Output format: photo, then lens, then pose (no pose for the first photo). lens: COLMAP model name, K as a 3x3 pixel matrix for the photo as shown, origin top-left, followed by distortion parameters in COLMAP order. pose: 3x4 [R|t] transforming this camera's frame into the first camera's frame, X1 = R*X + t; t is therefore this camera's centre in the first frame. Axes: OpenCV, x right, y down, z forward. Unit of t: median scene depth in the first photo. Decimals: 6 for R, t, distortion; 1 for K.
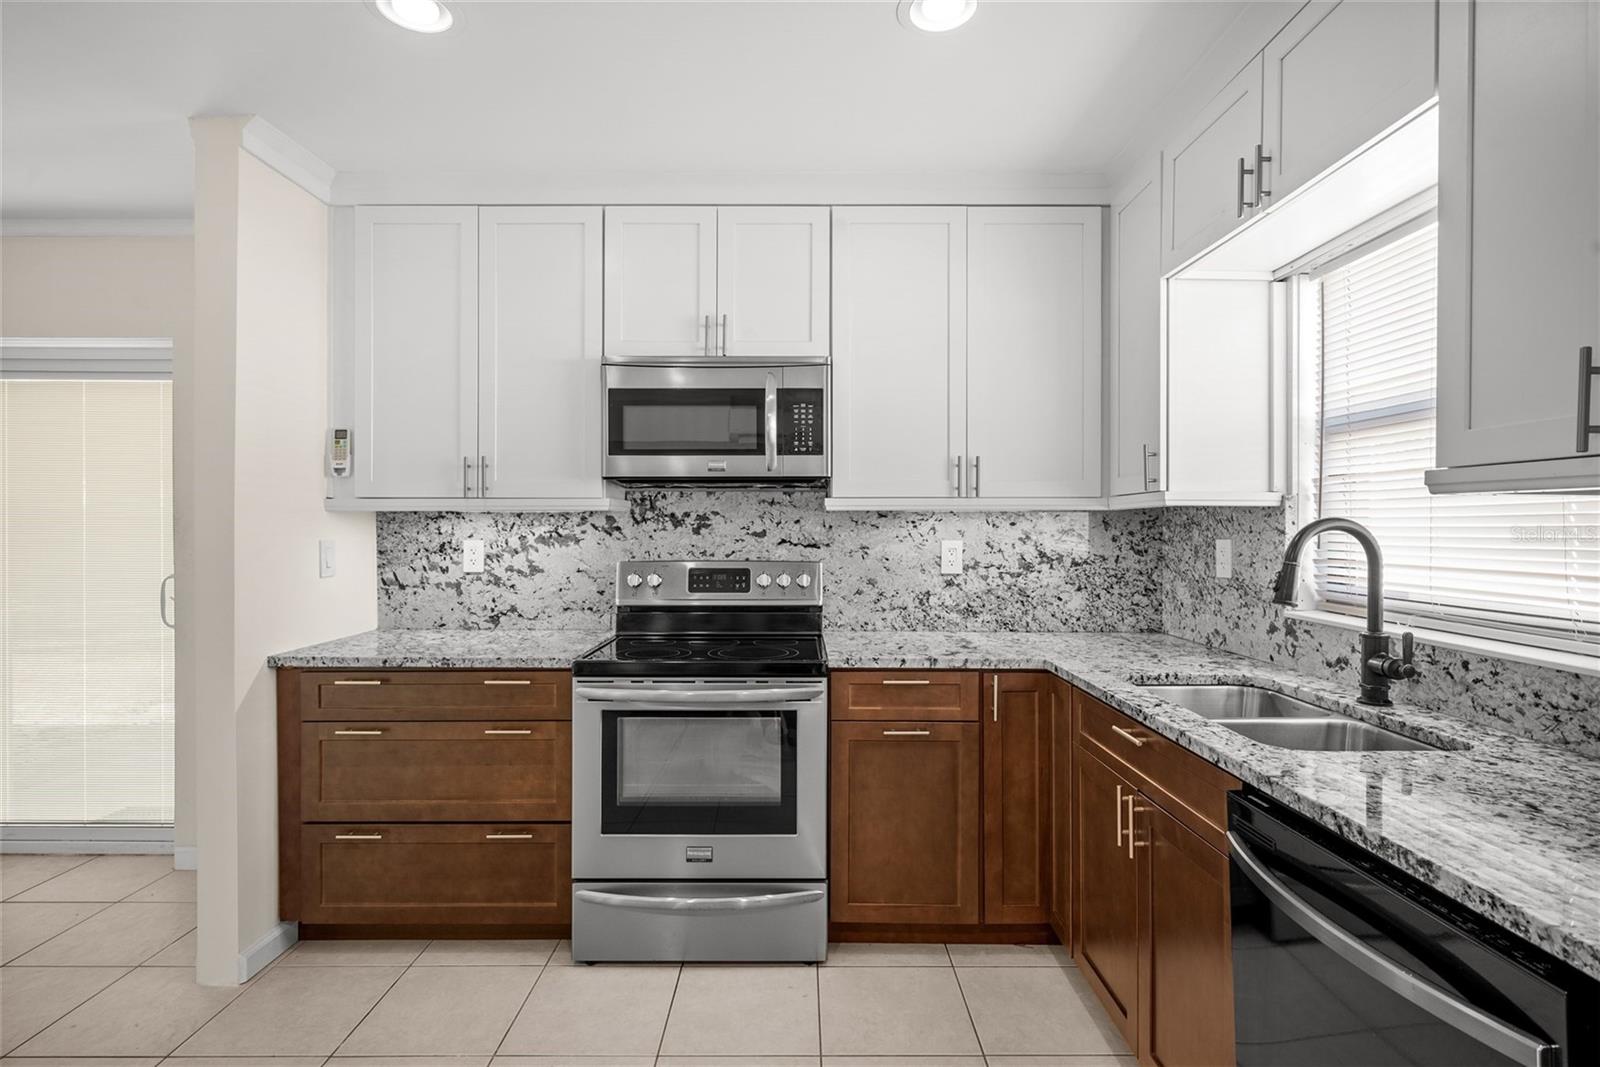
lens RADIAL K [[803.9, 0, 802.3], [0, 803.9, 528.9], [0, 0, 1]] dist [-0.003626, 0.001122]
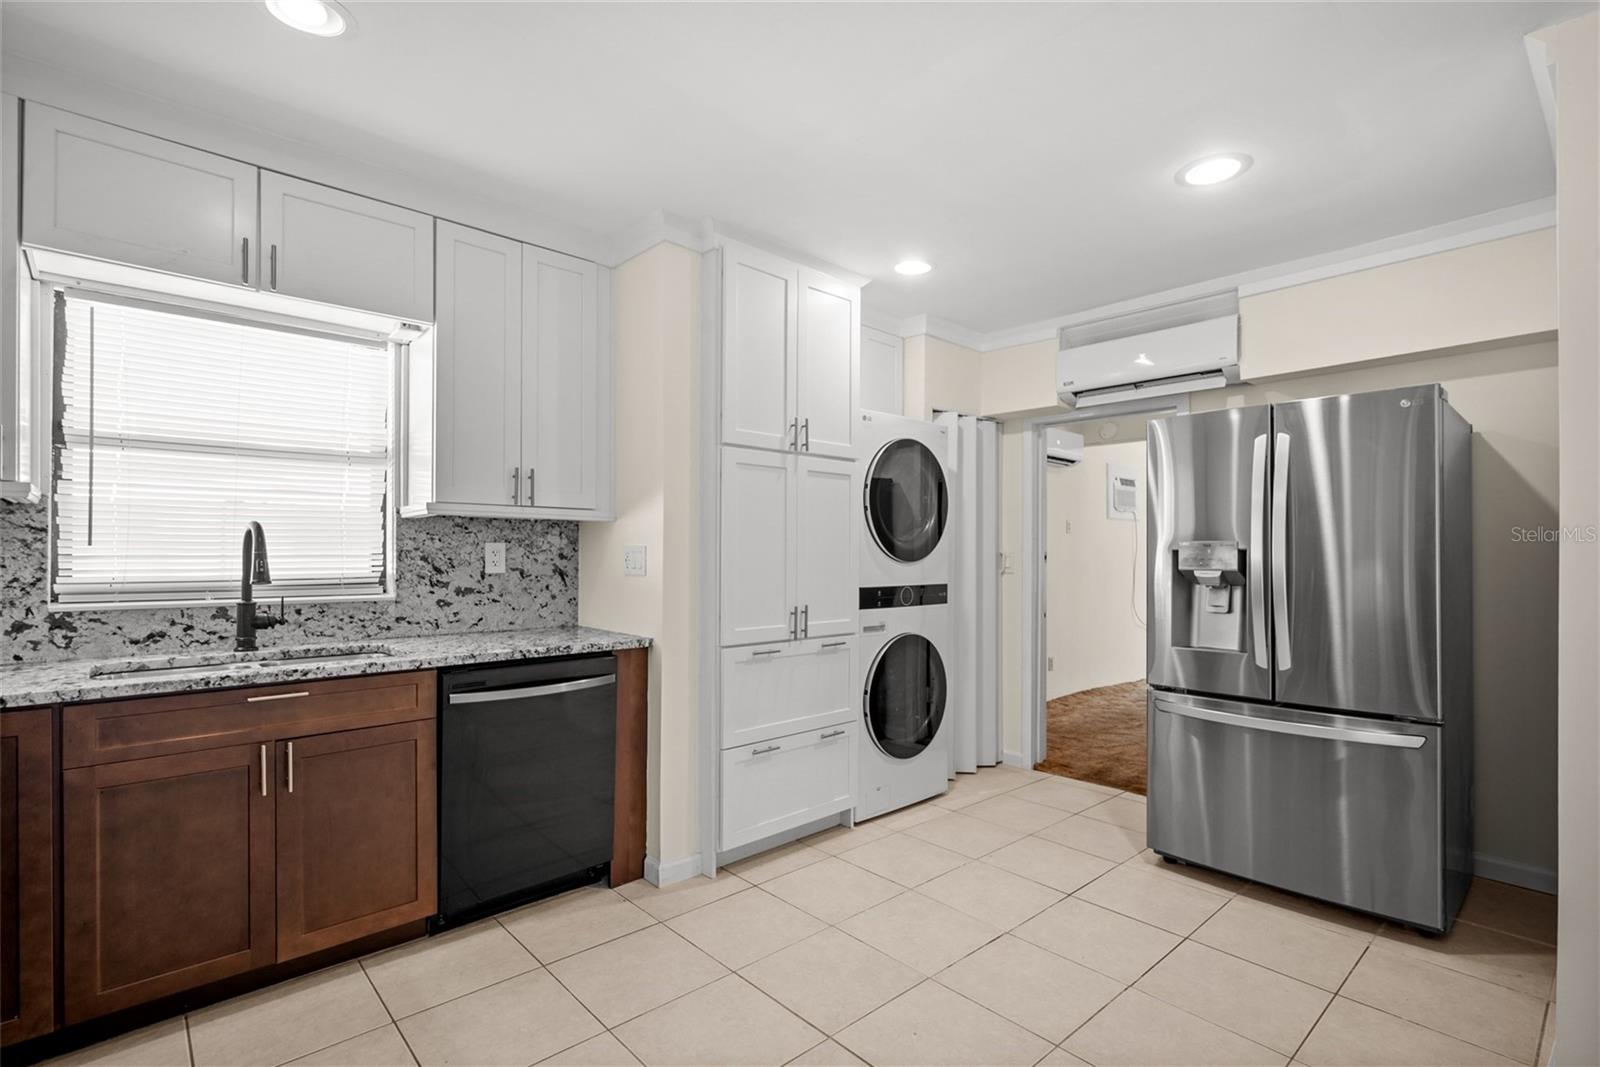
lens RADIAL K [[753.5, 0, 801.1], [0, 753.5, 548.3], [0, 0, 1]] dist [0.001507, -0.001193]
pose [[-0.667844, -0.003549, 0.744293, -0.711219], [-0.002738, 0.999994, 0.002311, 0.021032], [-0.744296, -0.000494, -0.667849, 0.864114]]
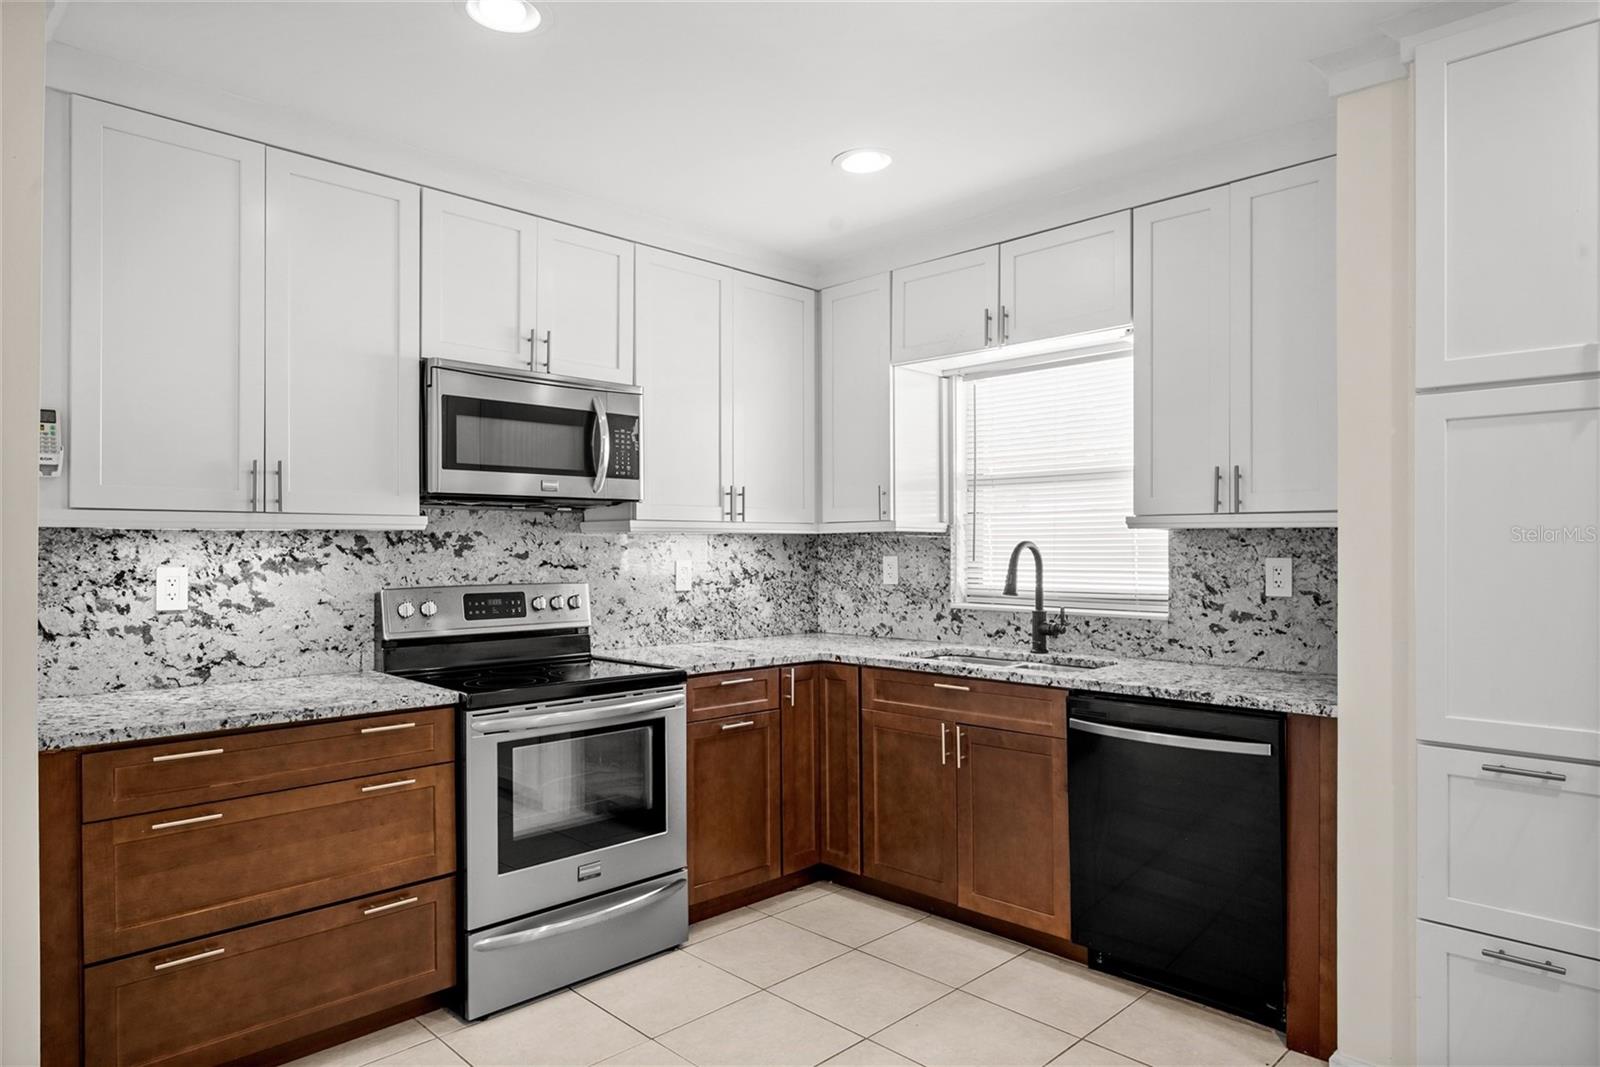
lens RADIAL K [[952.7, 0, 799.6], [0, 952.7, 547.4], [0, 0, 1]] dist [-0.004600, -0.002330]
pose [[0.713270, -0.002433, 0.700885, -0.757490], [0.006144, 0.999977, -0.002781, 0.001947], [-0.700862, 0.006290, 0.713269, -0.042863]]
